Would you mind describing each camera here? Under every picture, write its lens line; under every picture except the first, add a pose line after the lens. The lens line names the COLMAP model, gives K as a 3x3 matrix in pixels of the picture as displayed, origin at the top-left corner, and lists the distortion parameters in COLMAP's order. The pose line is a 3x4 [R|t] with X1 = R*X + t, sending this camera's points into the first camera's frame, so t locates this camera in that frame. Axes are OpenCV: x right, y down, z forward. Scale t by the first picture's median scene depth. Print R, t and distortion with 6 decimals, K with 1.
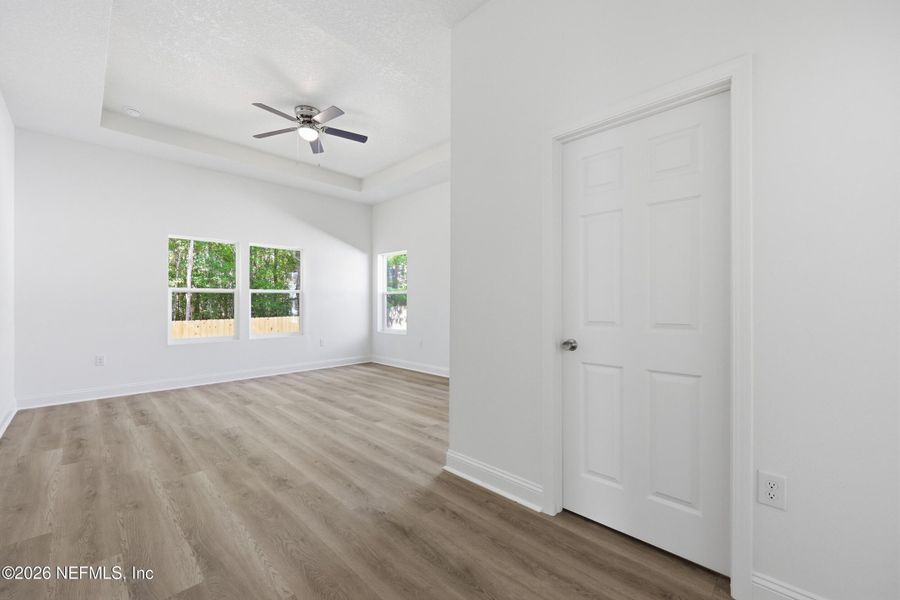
lens RADIAL K [[360.6, 0, 447.7], [0, 360.6, 302.5], [0, 0, 1]] dist [0.000154, -0.000044]
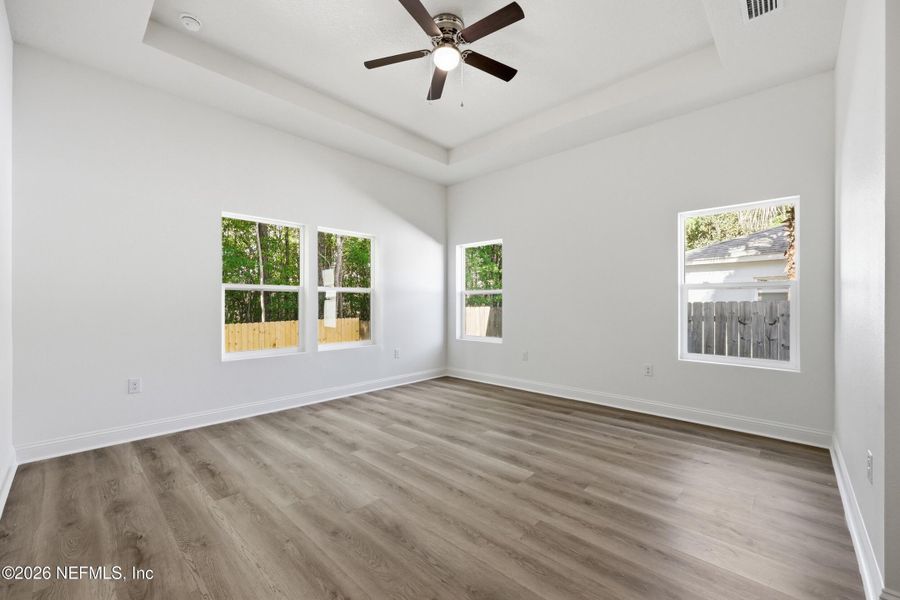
lens RADIAL K [[364.9, 0, 452.1], [0, 364.9, 303.8], [0, 0, 1]] dist [0.000994, 0.000031]
pose [[0.999883, -0.001404, 0.015264, -0.350010], [0.001407, 0.999999, -0.000153, 0.000657], [-0.015264, 0.000174, 0.999883, 0.272758]]
